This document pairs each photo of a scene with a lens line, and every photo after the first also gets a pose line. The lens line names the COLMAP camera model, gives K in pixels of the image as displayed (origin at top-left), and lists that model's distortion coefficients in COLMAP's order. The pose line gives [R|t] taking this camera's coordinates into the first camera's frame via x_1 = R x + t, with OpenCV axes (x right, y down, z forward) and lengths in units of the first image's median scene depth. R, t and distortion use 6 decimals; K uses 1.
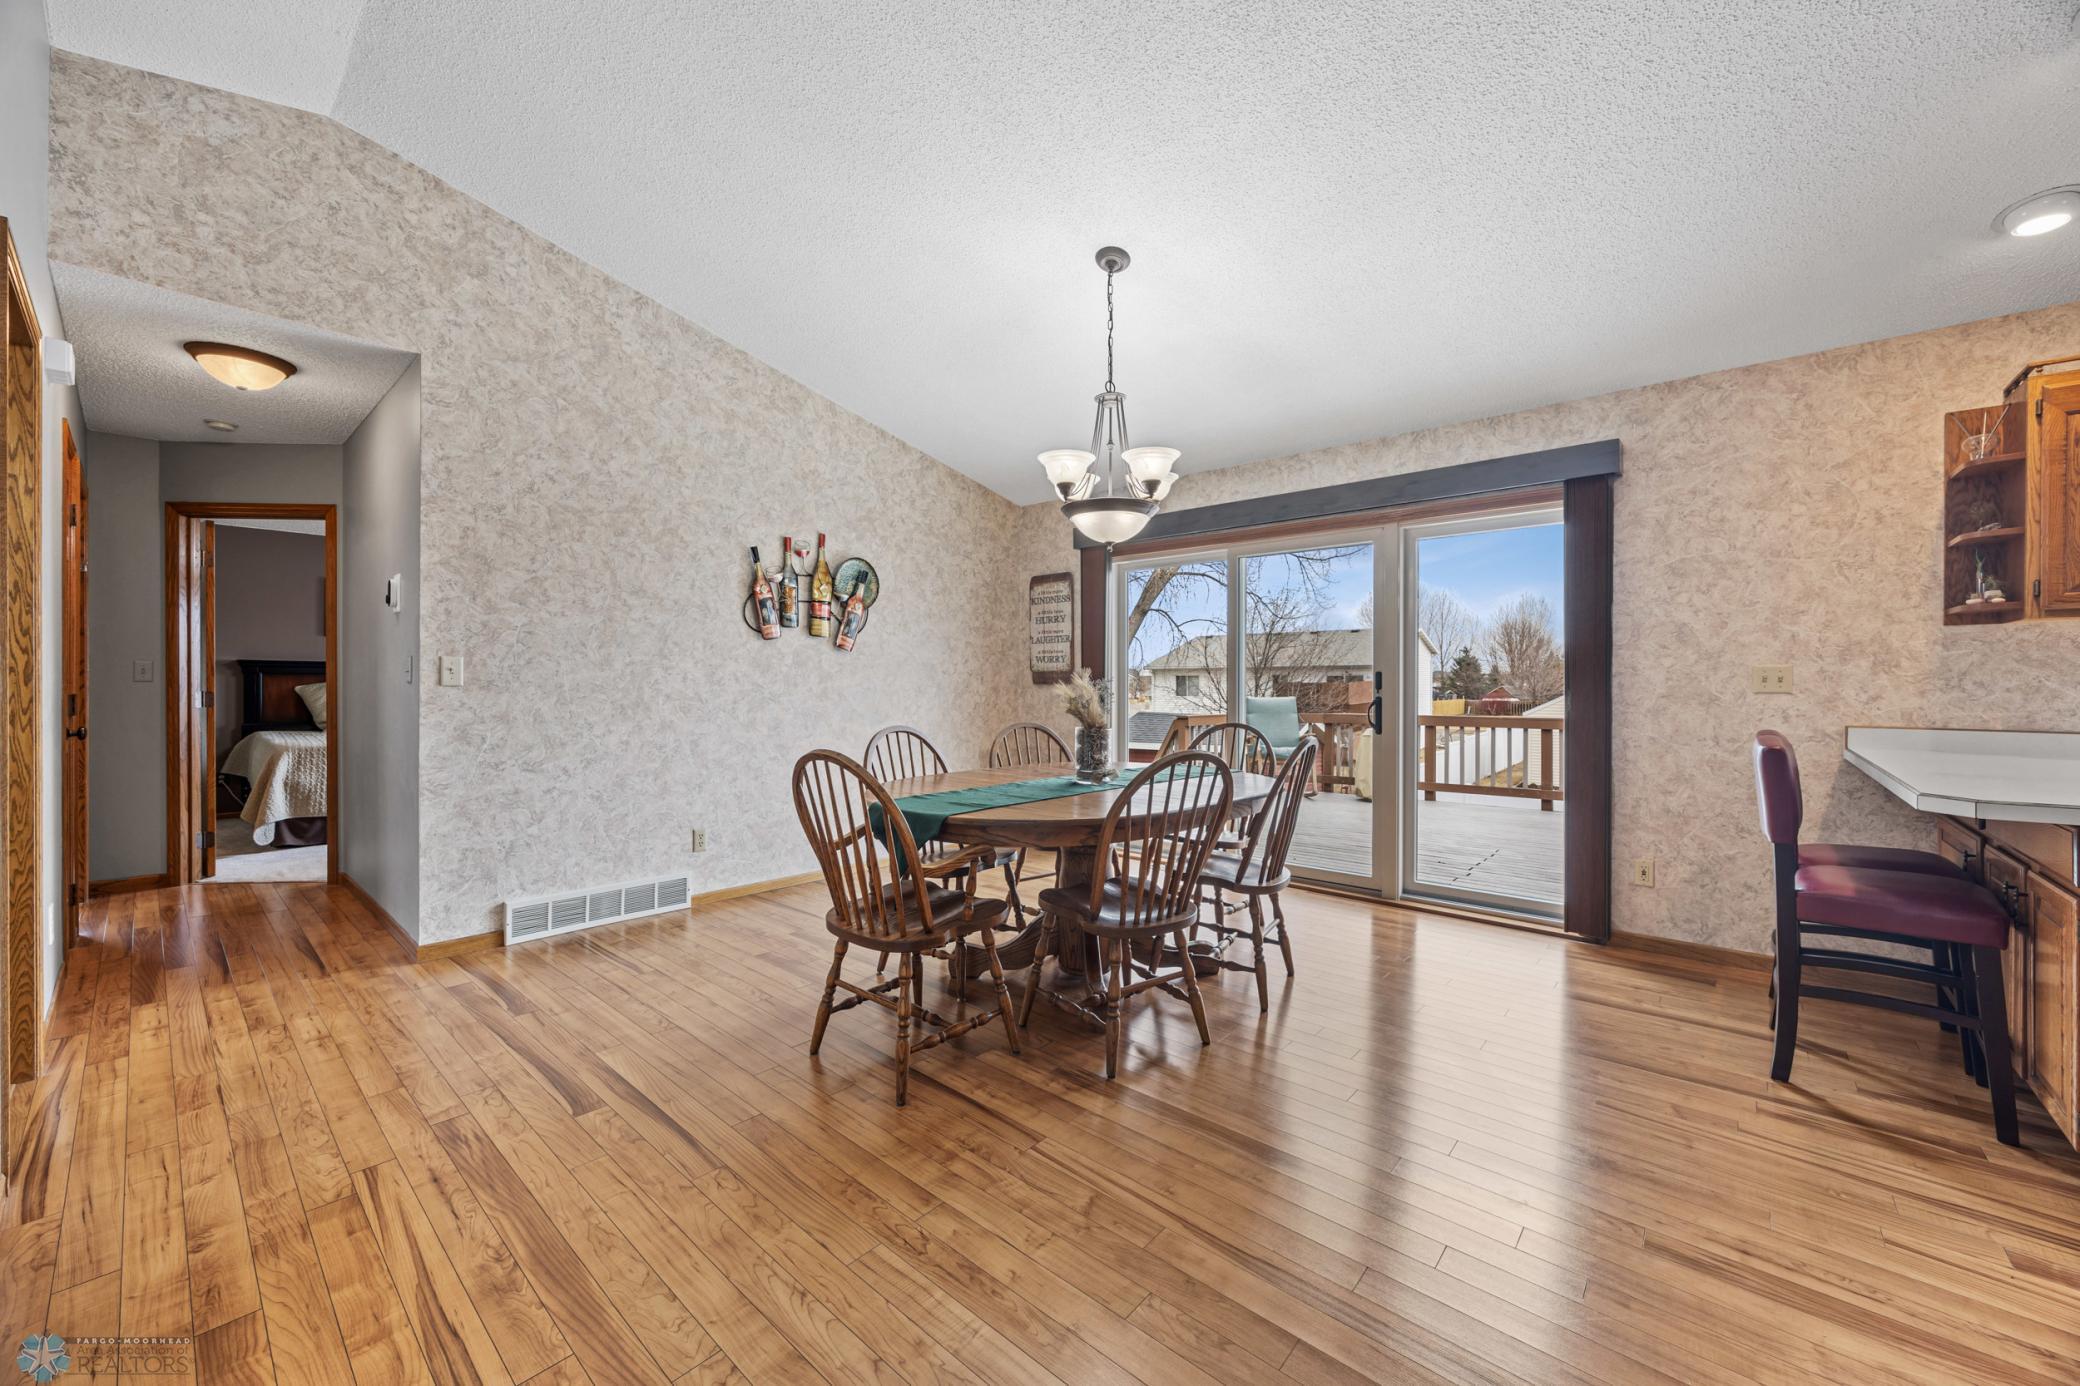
lens RADIAL K [[814.7, 0, 1049.4], [0, 814.7, 680.2], [0, 0, 1]] dist [0.007077, -0.000330]
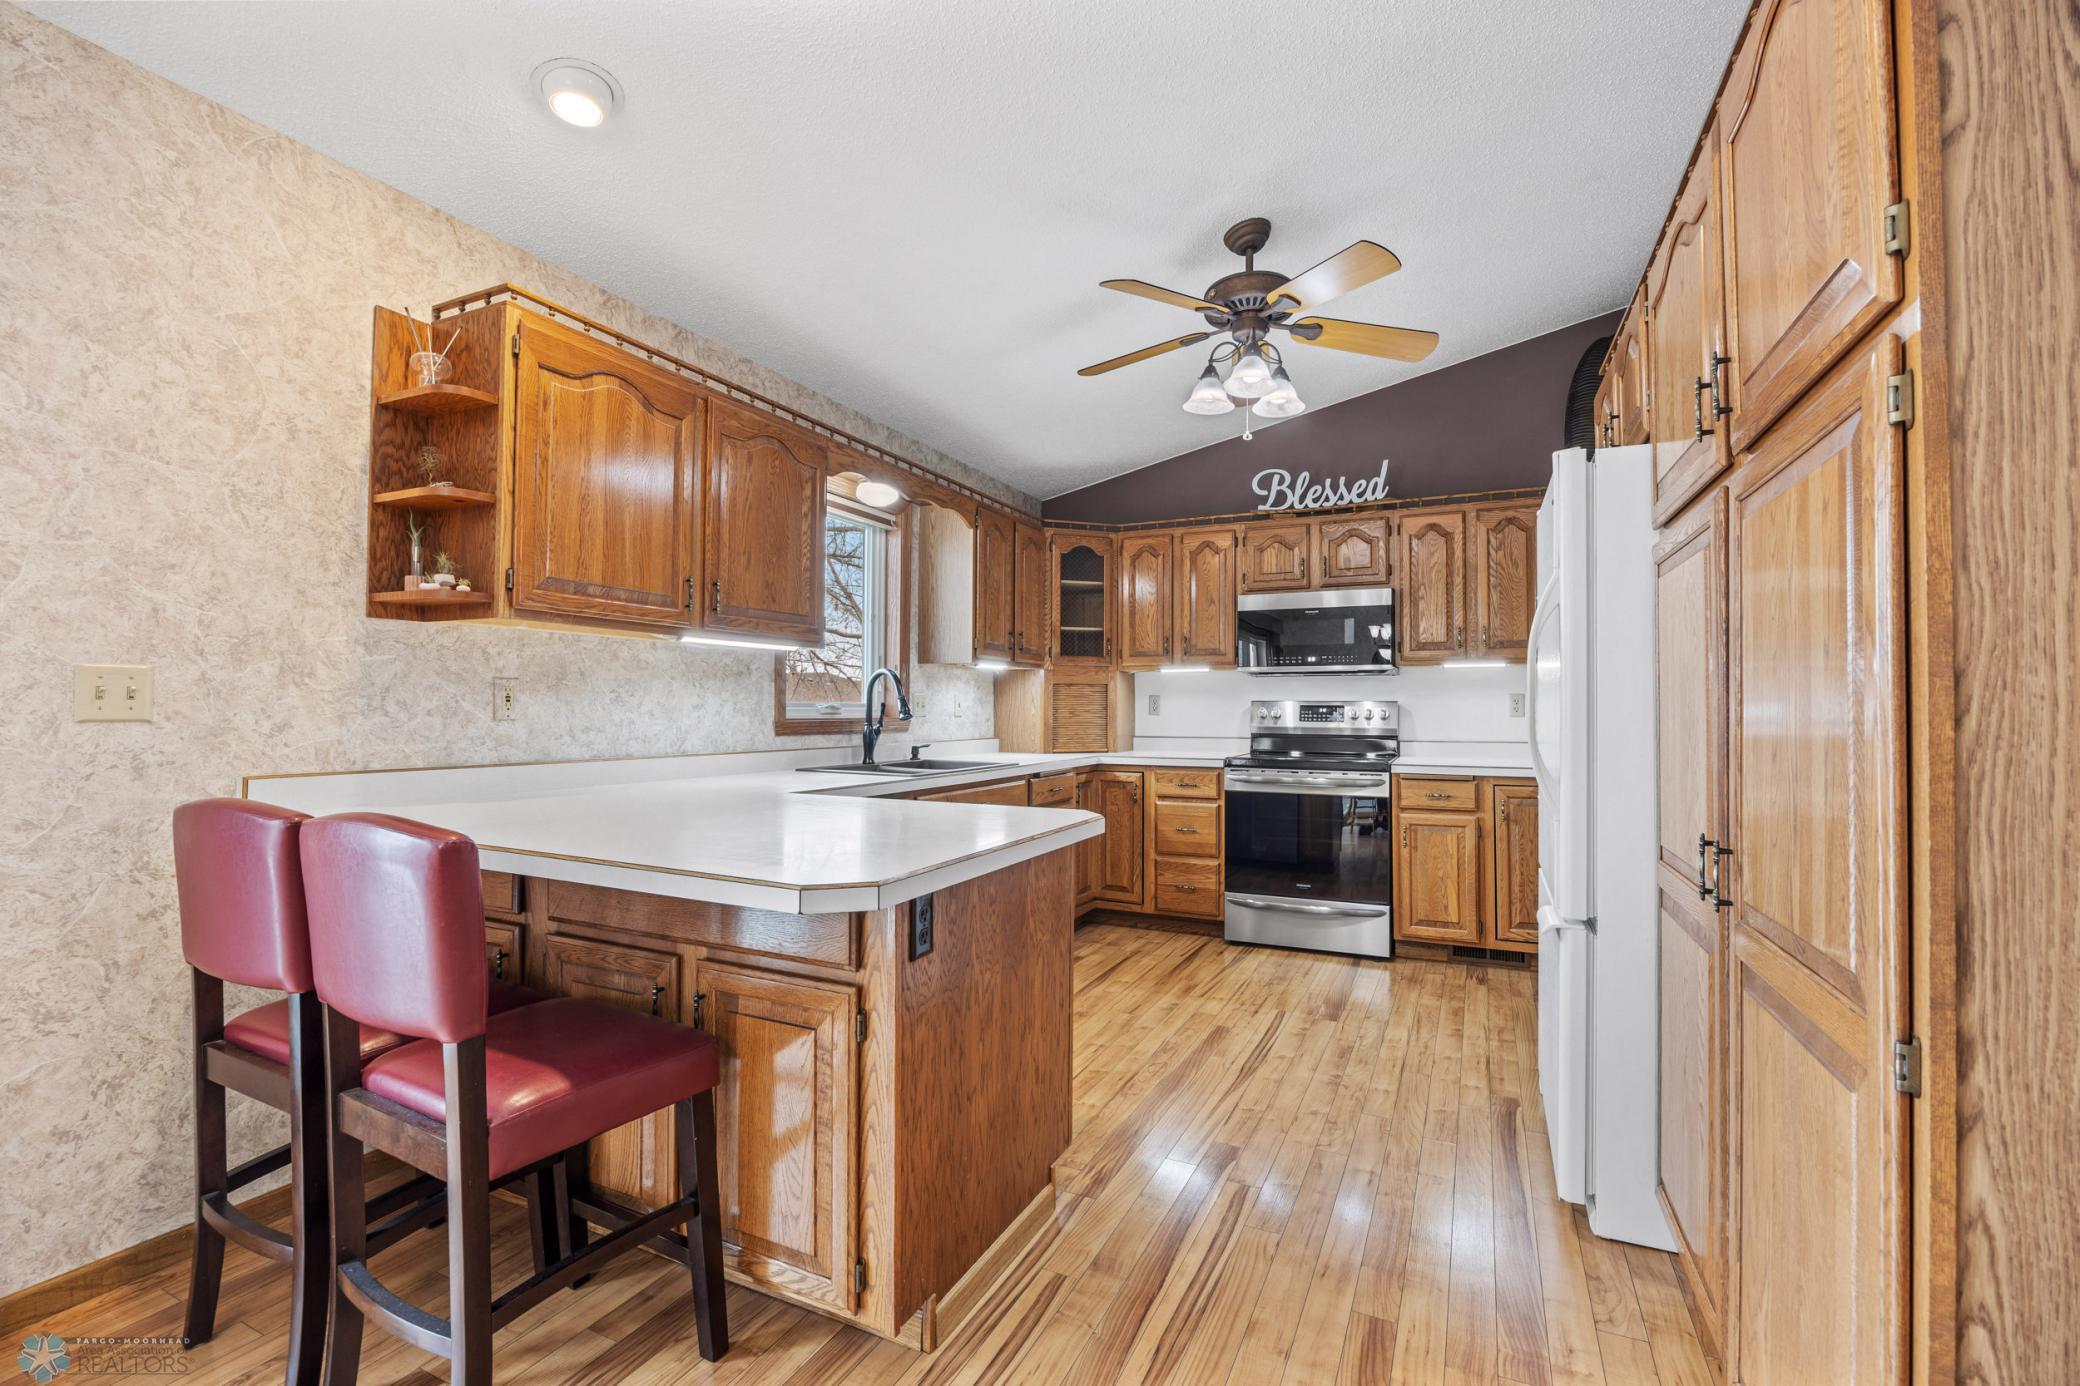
lens RADIAL K [[909.8, 0, 1037.8], [0, 909.8, 697.3], [0, 0, 1]] dist [-0.012942, -0.000336]
pose [[-0.269844, 0.014181, 0.962800, 0.221076], [-0.005083, 0.999857, -0.016152, 0.007781], [-0.962891, -0.009252, -0.269734, 0.642427]]
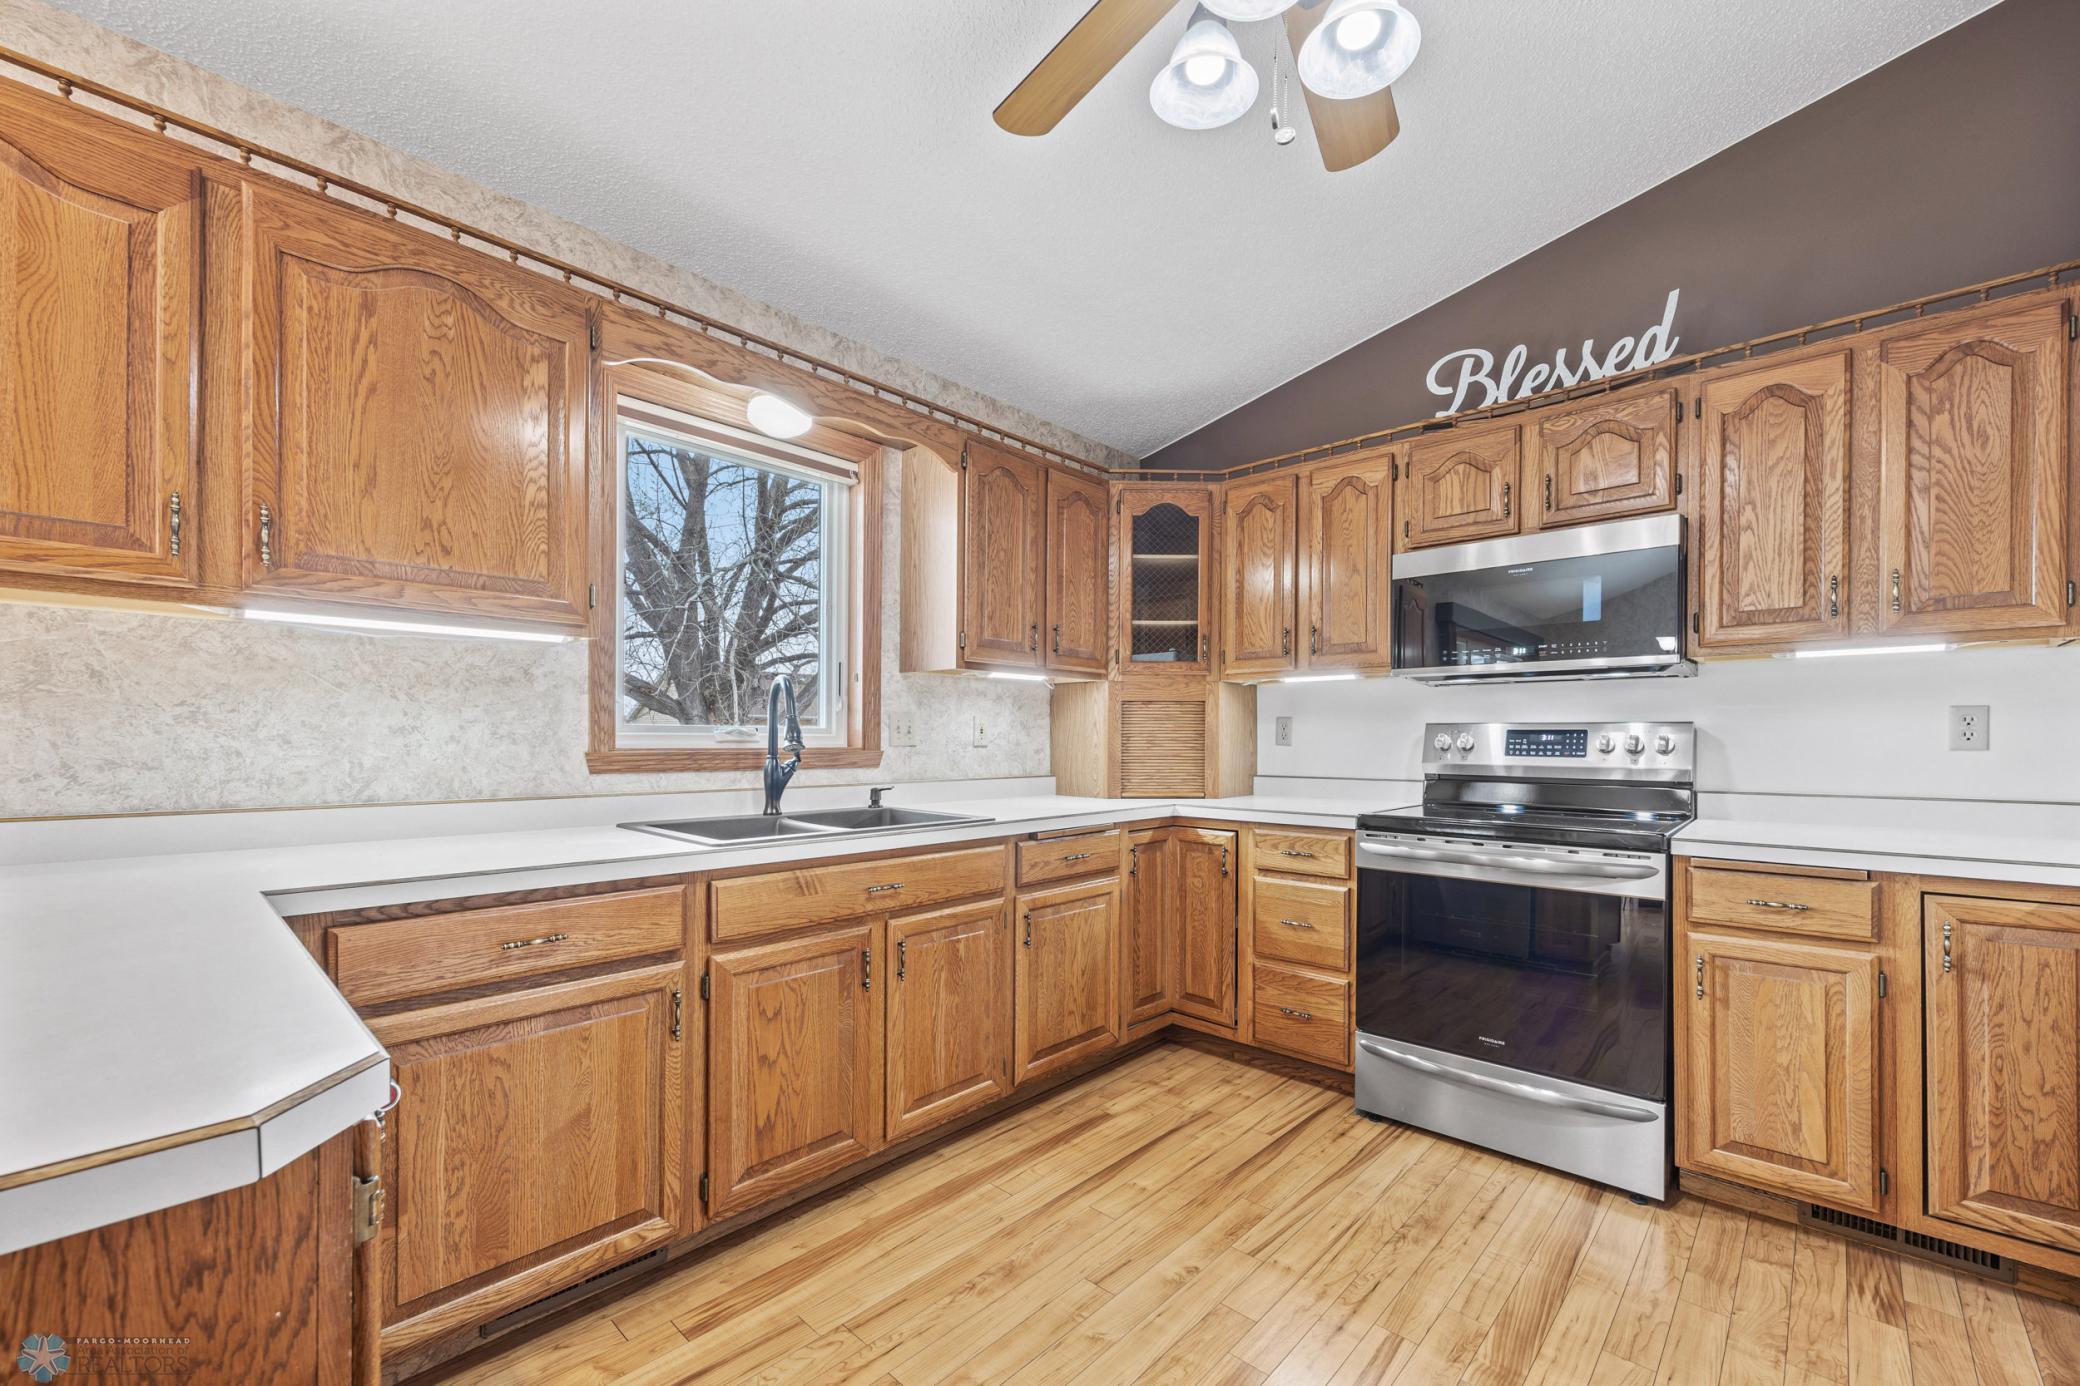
lens RADIAL K [[843.1, 0, 1047.8], [0, 843.1, 745.7], [0, 0, 1]] dist [0.008314, -0.001209]
pose [[0.023714, -0.004869, 0.999707, 0.696421], [-0.006675, 0.999965, 0.005028, 0.009363], [-0.999696, -0.006792, 0.023681, 0.251657]]
